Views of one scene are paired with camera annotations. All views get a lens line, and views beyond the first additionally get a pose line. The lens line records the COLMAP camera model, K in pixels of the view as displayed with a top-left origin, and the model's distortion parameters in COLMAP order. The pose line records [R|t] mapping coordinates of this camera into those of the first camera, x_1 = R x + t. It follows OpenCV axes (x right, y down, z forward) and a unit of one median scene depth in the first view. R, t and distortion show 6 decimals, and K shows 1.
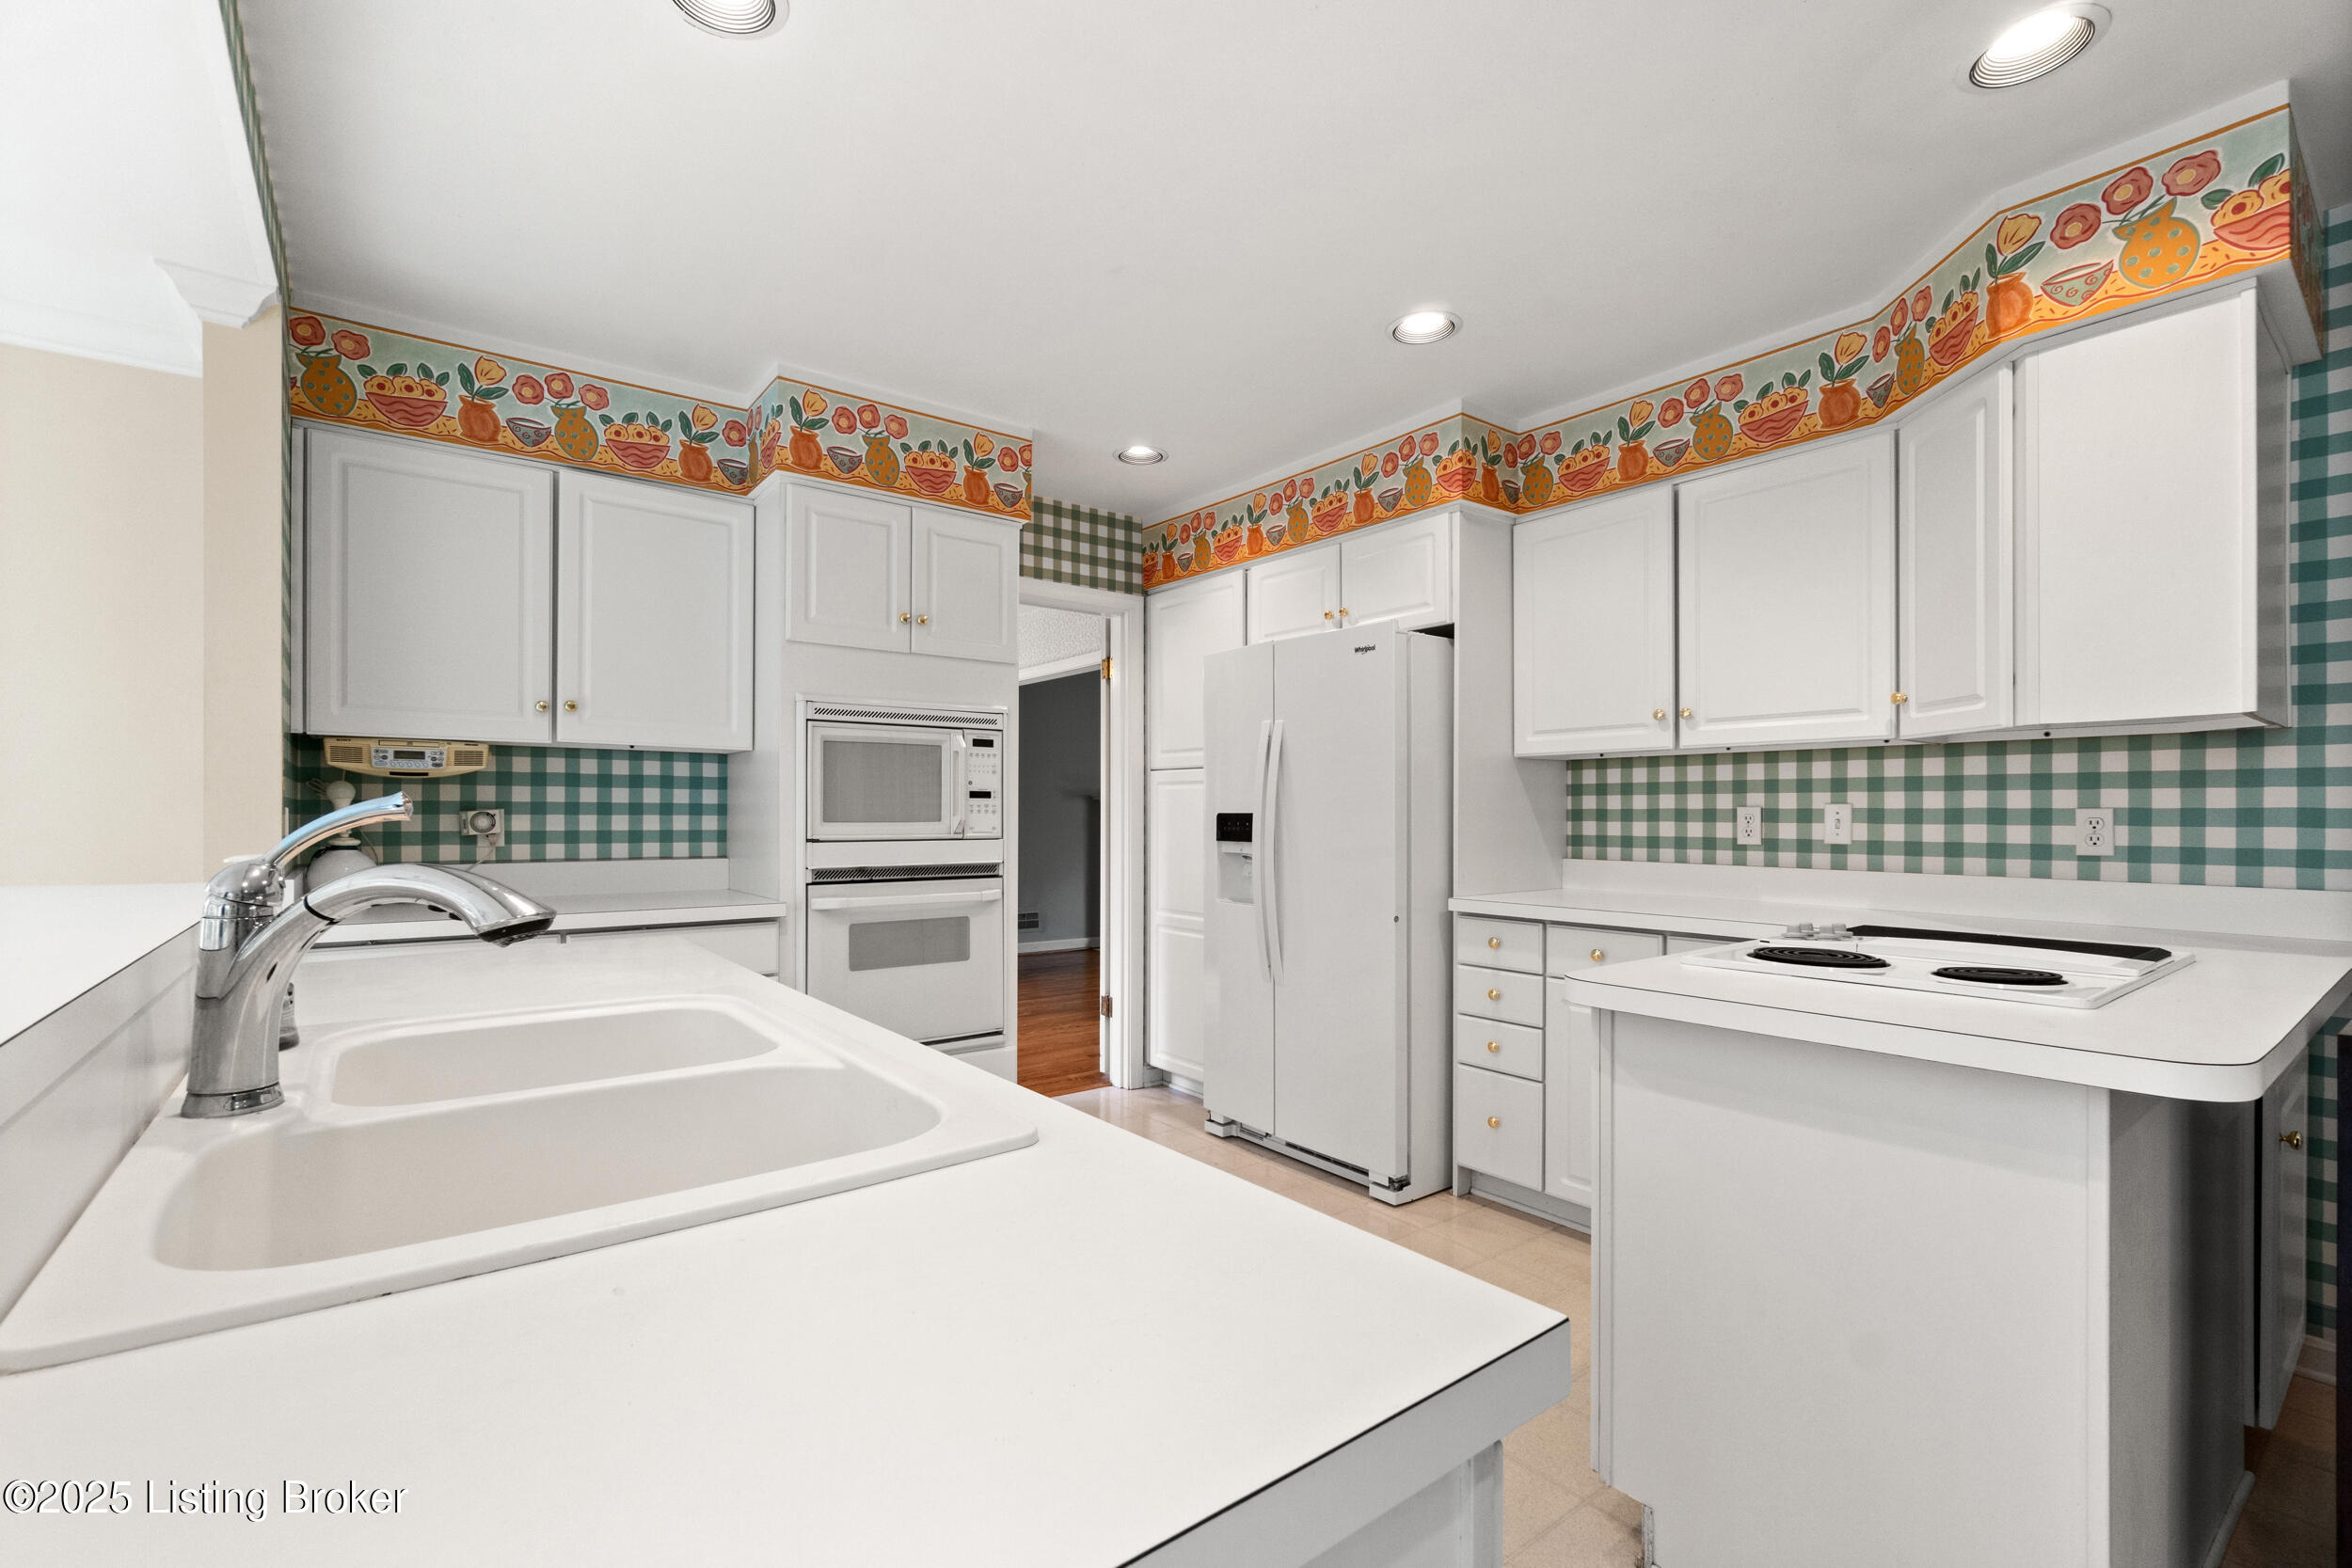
lens RADIAL K [[1029.0, 0, 1163.6], [0, 1029.0, 800.4], [0, 0, 1]] dist [-0.007036, 0.002483]
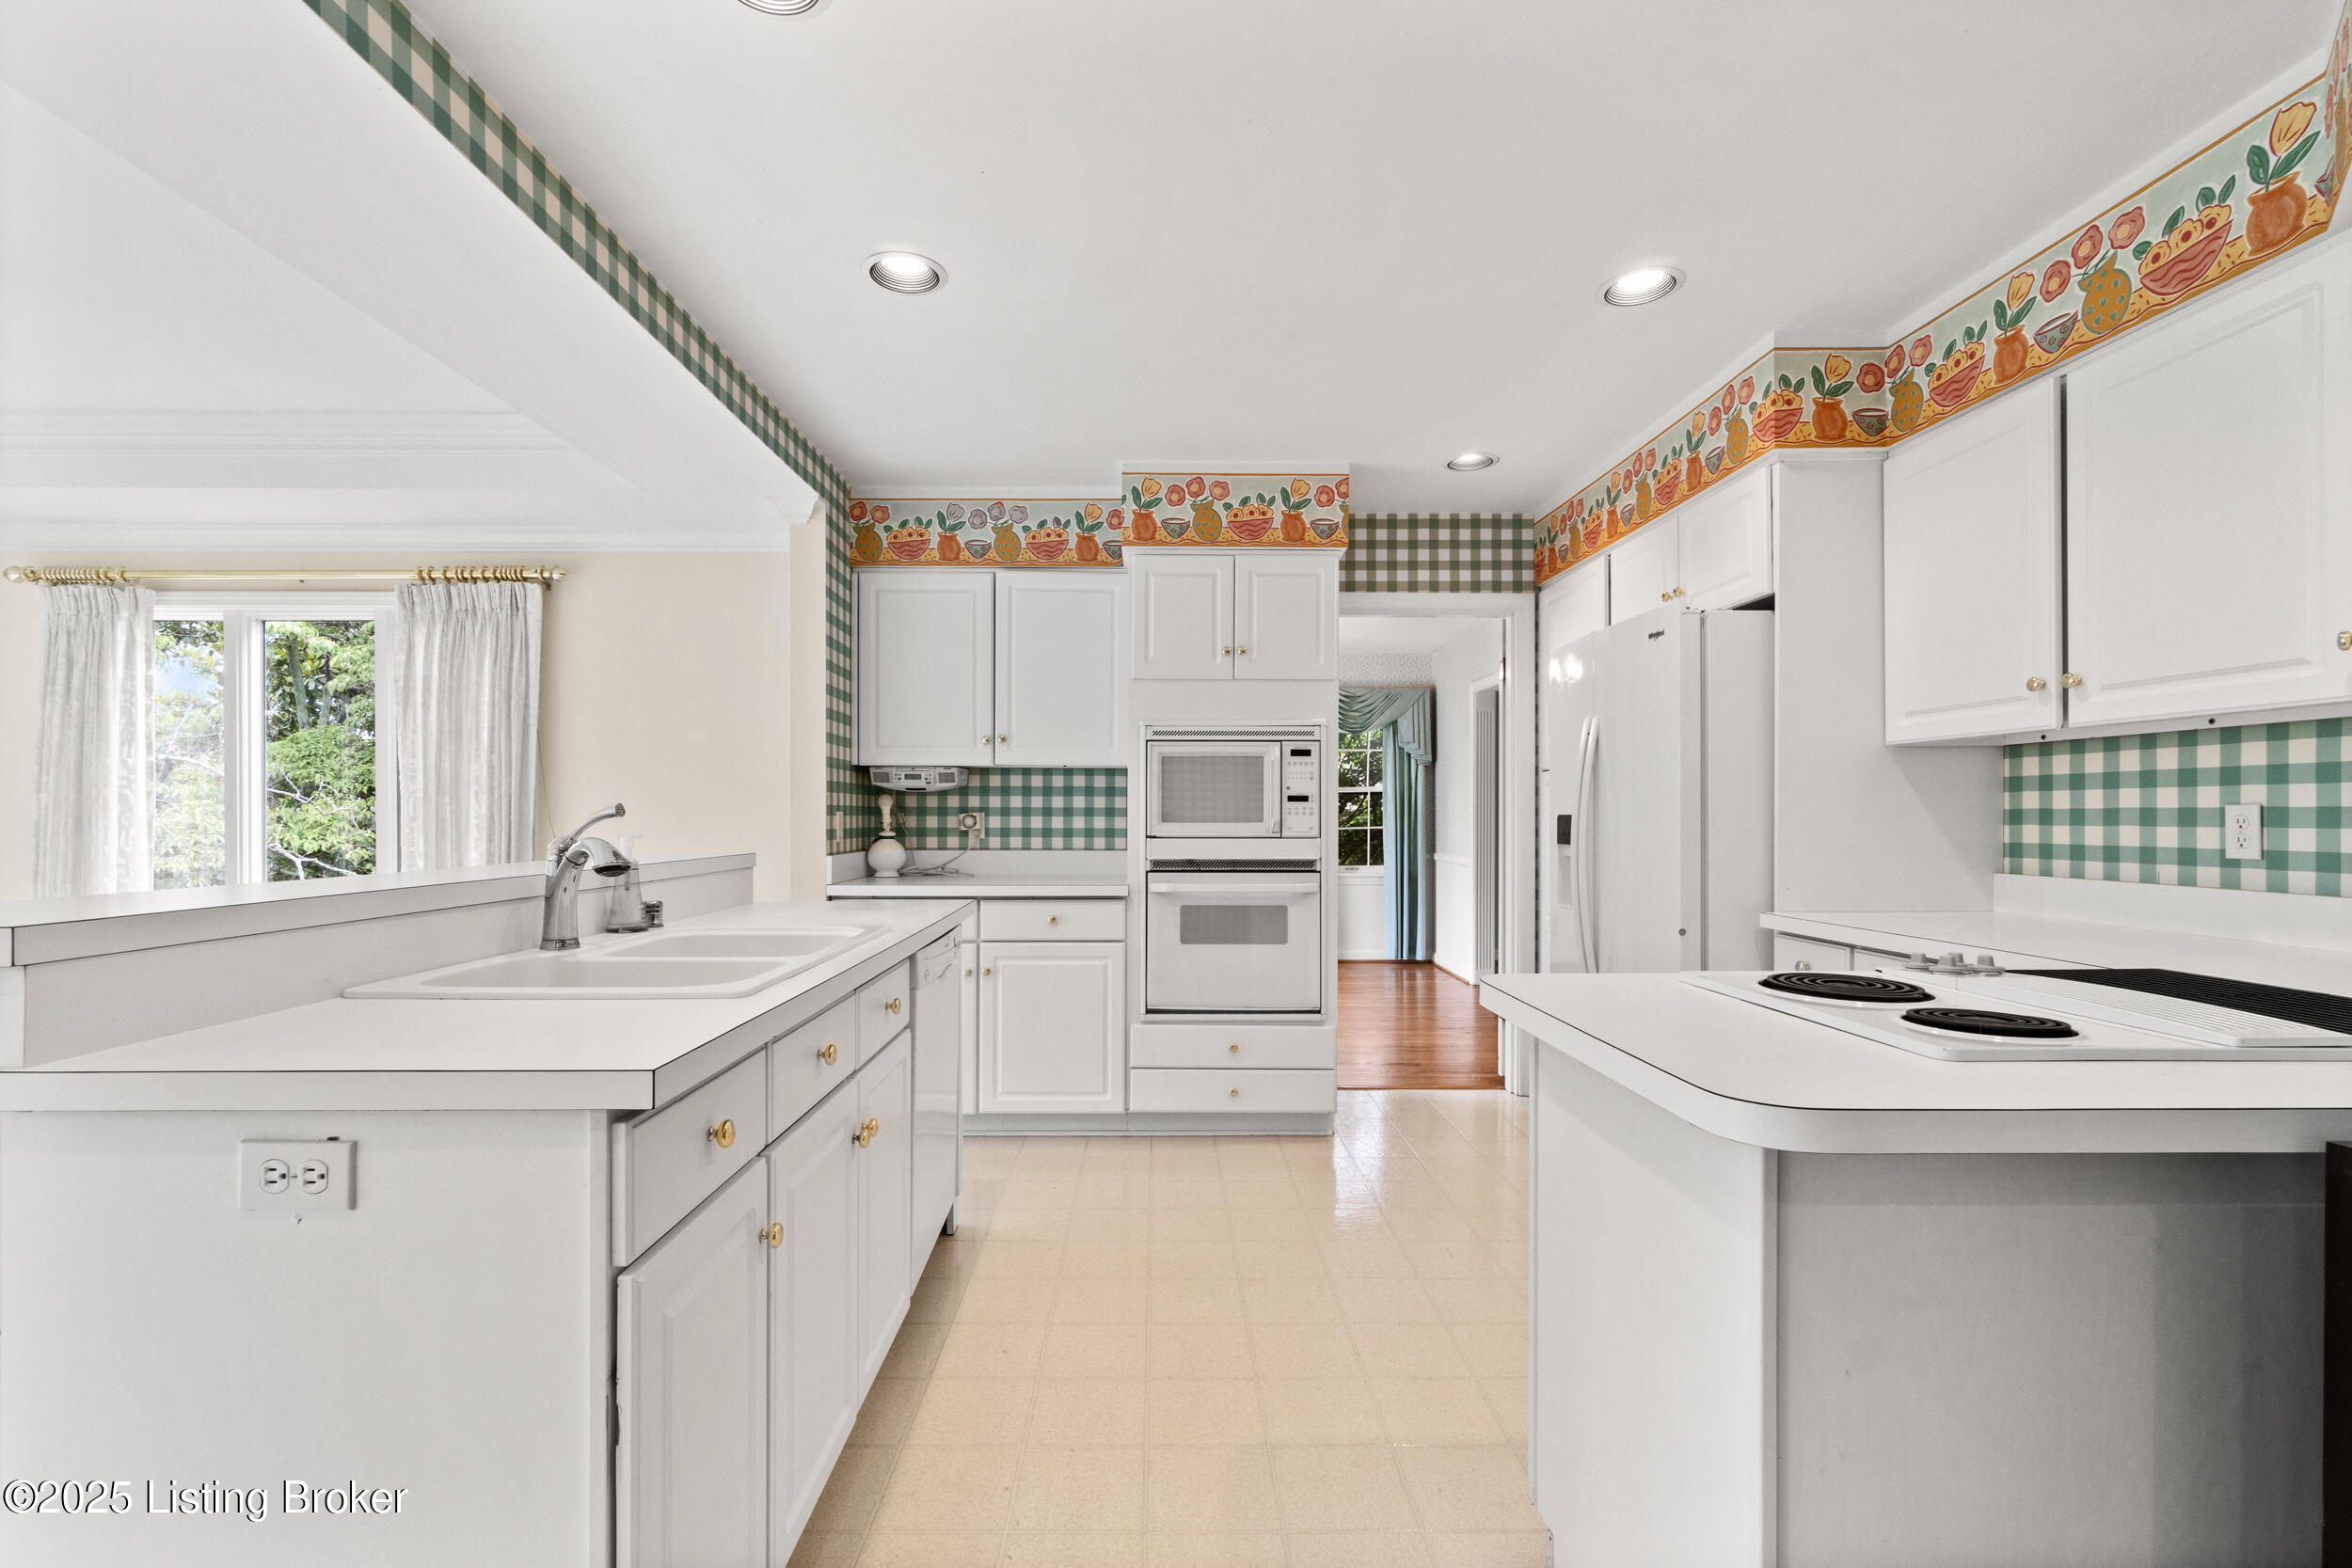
lens RADIAL K [[1029.0, 0, 1152.3], [0, 1029.0, 805.5], [0, 0, 1]] dist [-0.007036, 0.002483]
pose [[0.797210, -0.006482, -0.603667, 0.401704], [0.007586, 0.999971, -0.000720, 0.001822], [0.603654, -0.004006, 0.797236, 0.002221]]
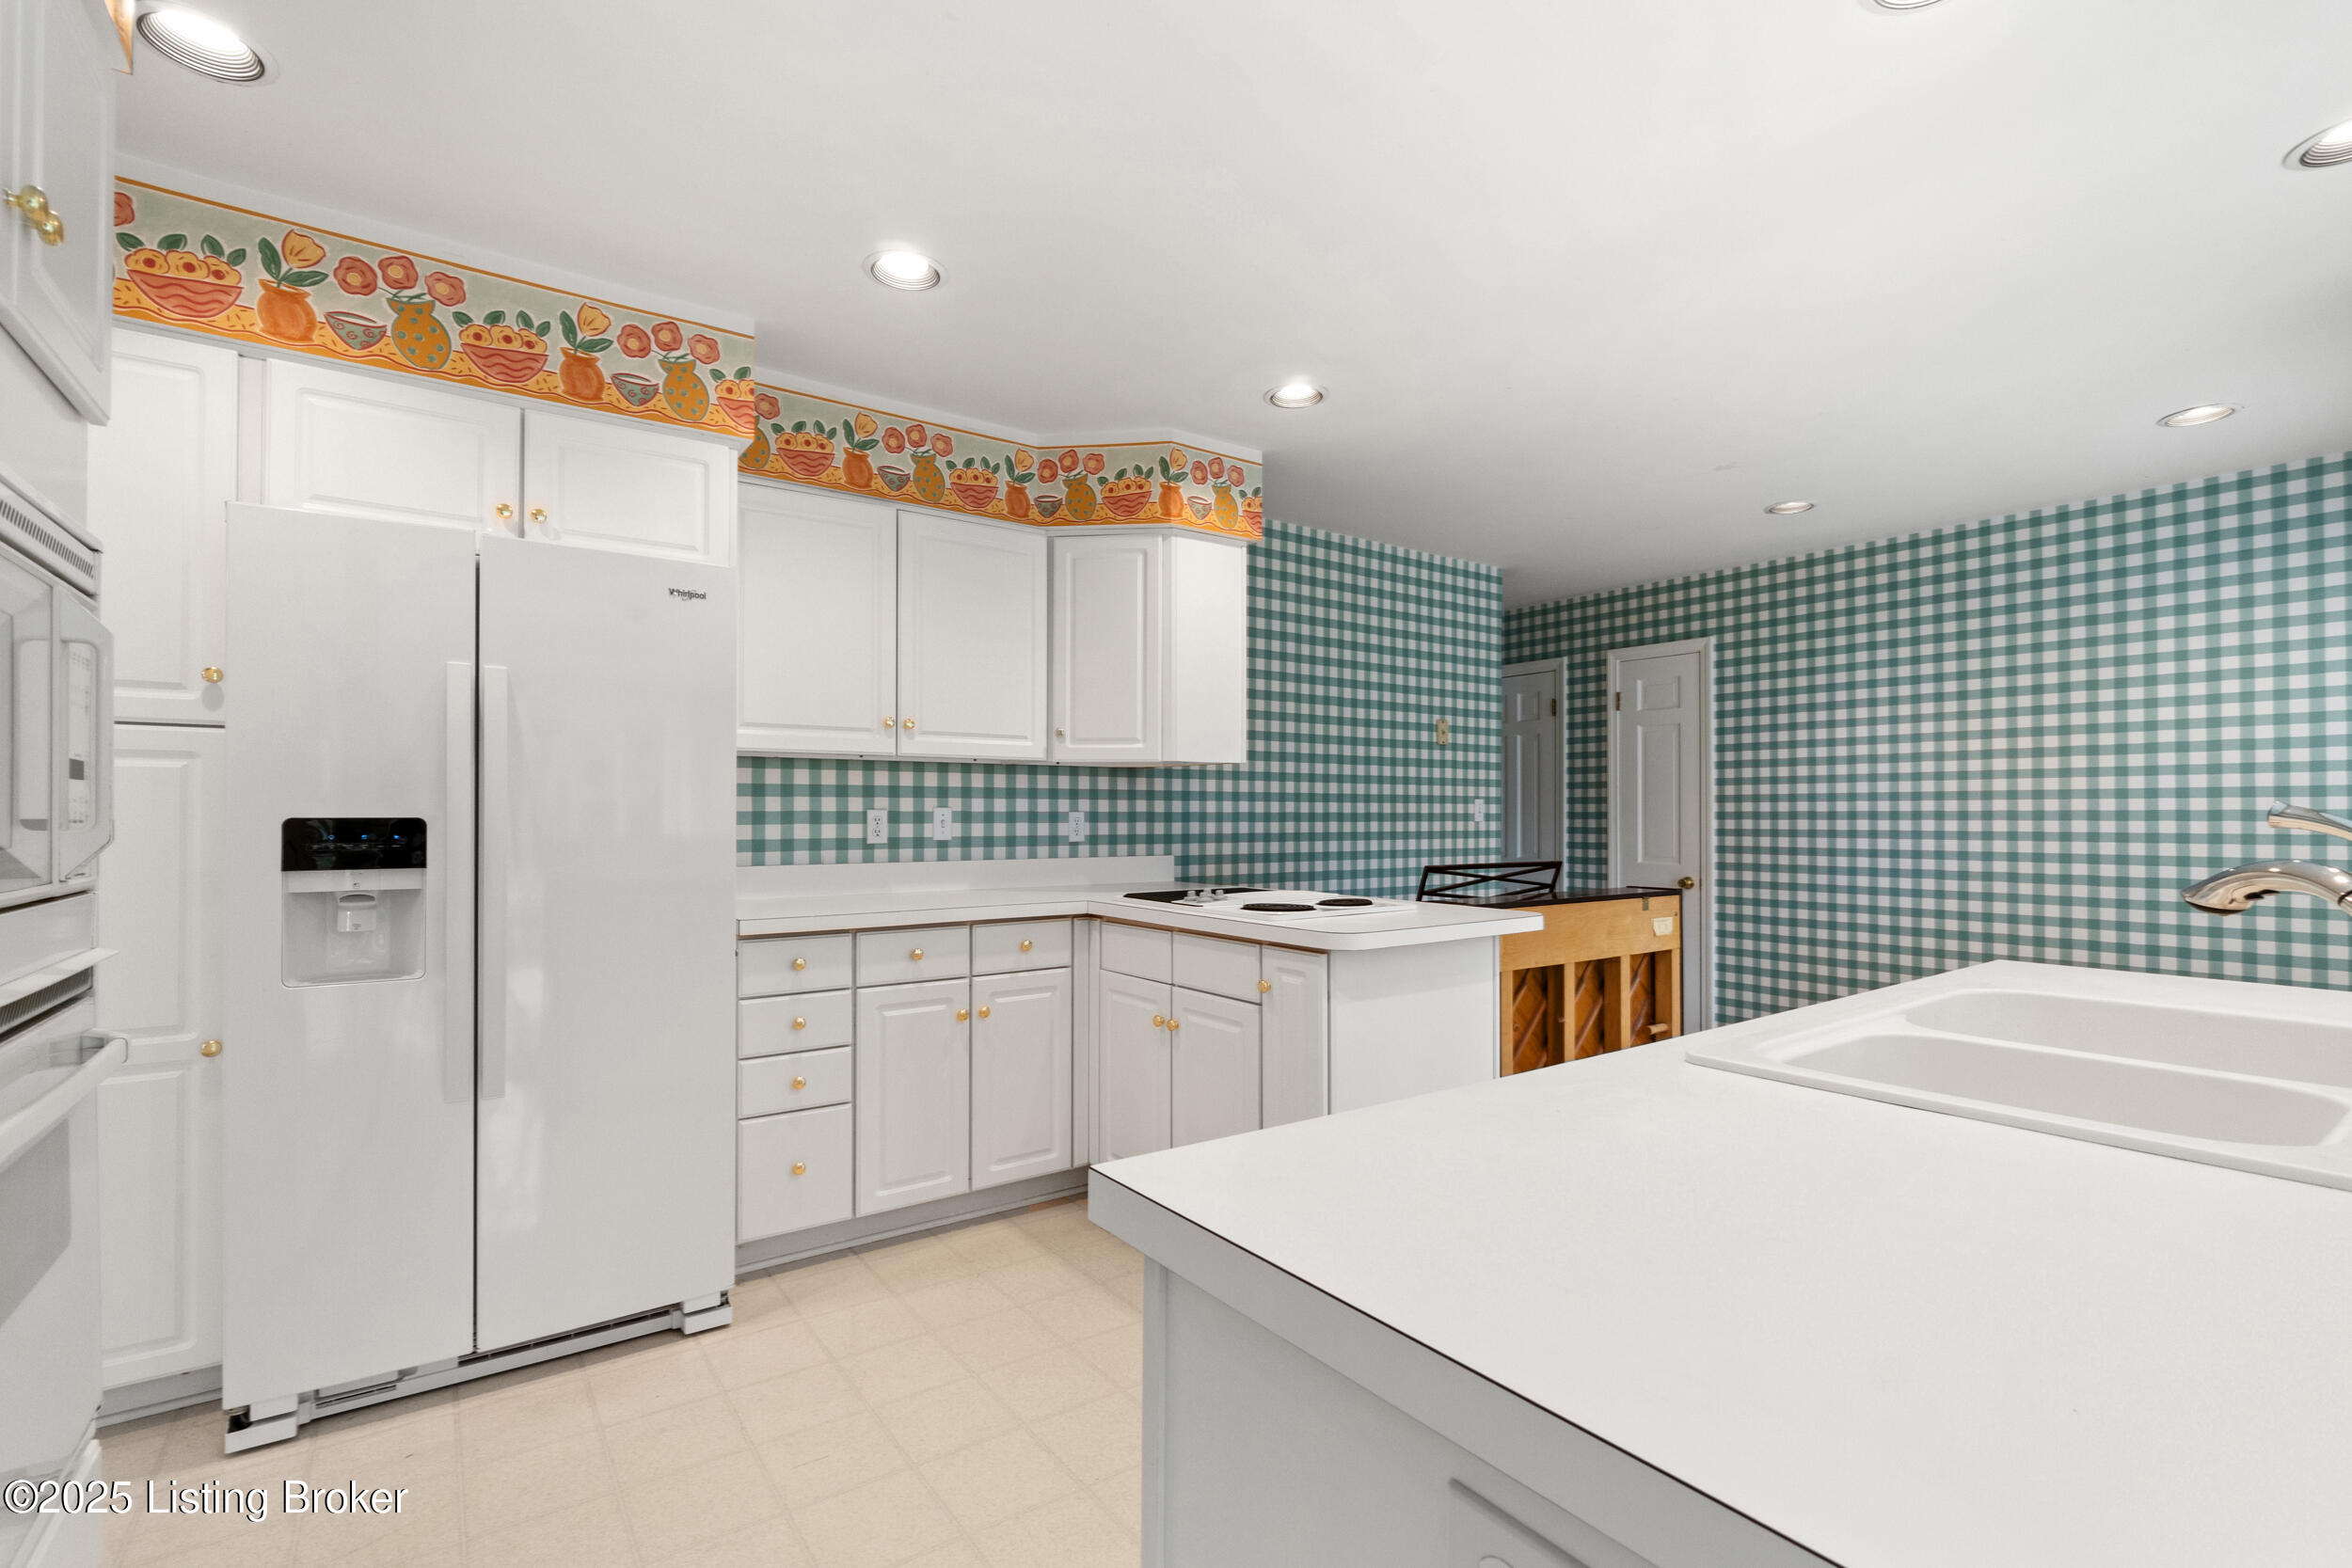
lens RADIAL K [[1029.0, 0, 1201.9], [0, 1029.0, 793.1], [0, 0, 1]] dist [-0.007036, 0.002483]
pose [[0.022695, 0.019594, 0.999550, -0.548644], [-0.010776, 0.999755, -0.019353, 0.006319], [-0.999684, -0.010332, 0.022900, 0.633540]]
